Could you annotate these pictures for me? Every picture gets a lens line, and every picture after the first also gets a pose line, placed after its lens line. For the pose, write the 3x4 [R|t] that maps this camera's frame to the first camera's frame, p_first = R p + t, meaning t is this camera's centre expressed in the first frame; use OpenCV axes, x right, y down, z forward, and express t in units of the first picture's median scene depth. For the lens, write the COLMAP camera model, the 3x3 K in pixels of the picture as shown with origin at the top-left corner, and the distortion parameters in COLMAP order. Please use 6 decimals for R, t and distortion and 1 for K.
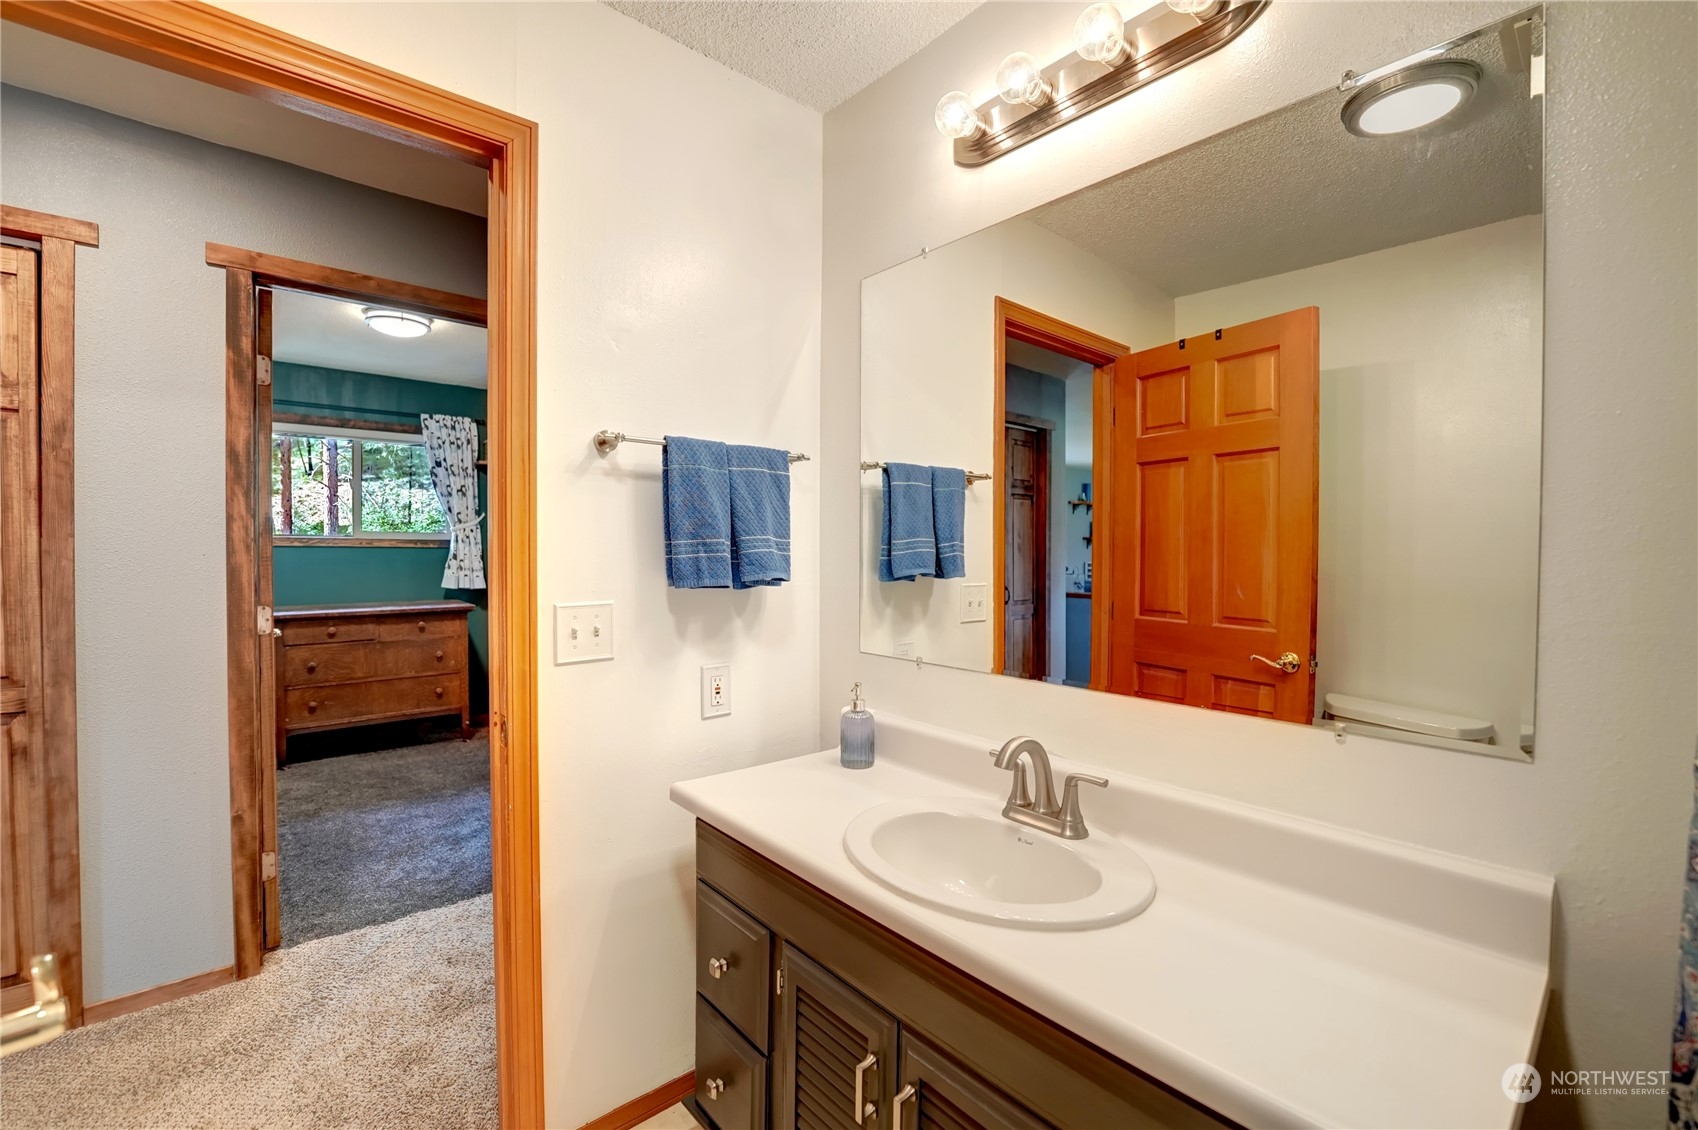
lens RADIAL K [[719.2, 0, 850.9], [0, 719.2, 567.2], [0, 0, 1]] dist [0.000120, 0.000017]
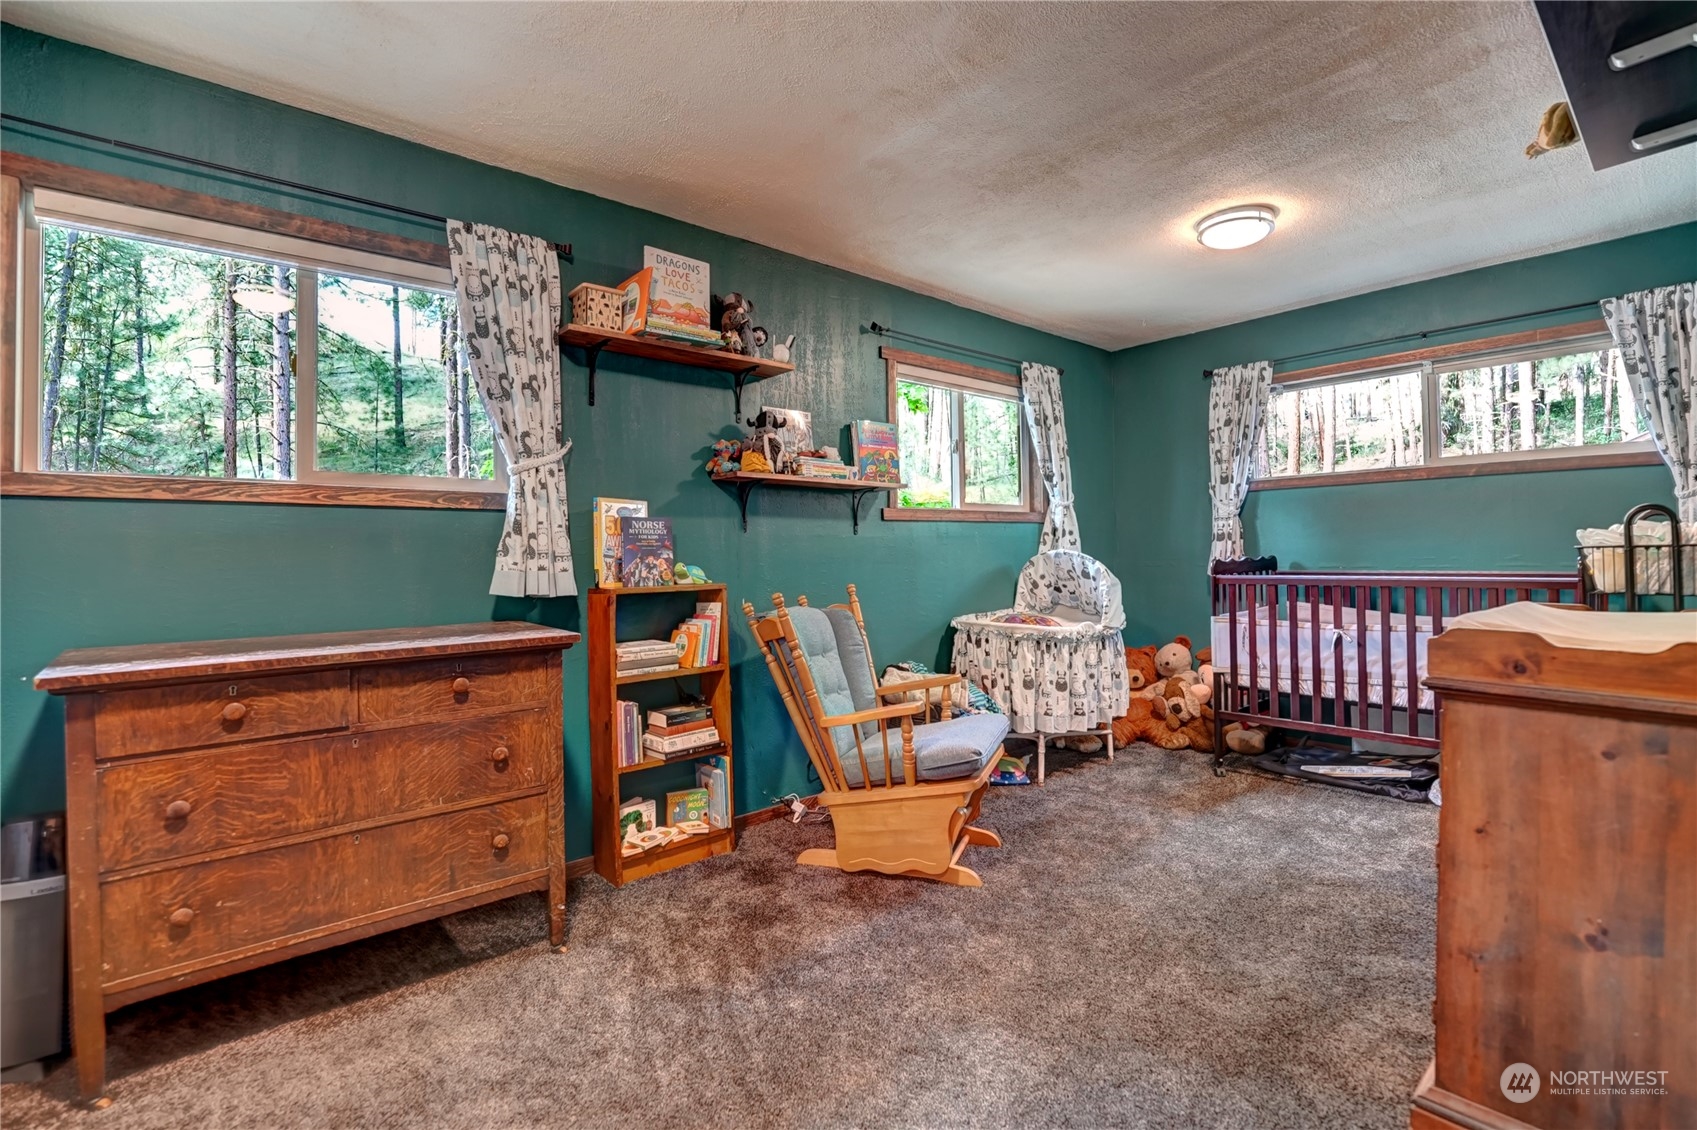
lens RADIAL K [[754.7, 0, 846.3], [0, 754.7, 555.4], [0, 0, 1]] dist [-0.008439, -0.000319]
pose [[0.999866, -0.013264, 0.009616, -0.346309], [0.013474, 0.999665, -0.022109, 0.017050], [-0.009320, 0.022235, 0.999709, 0.516383]]
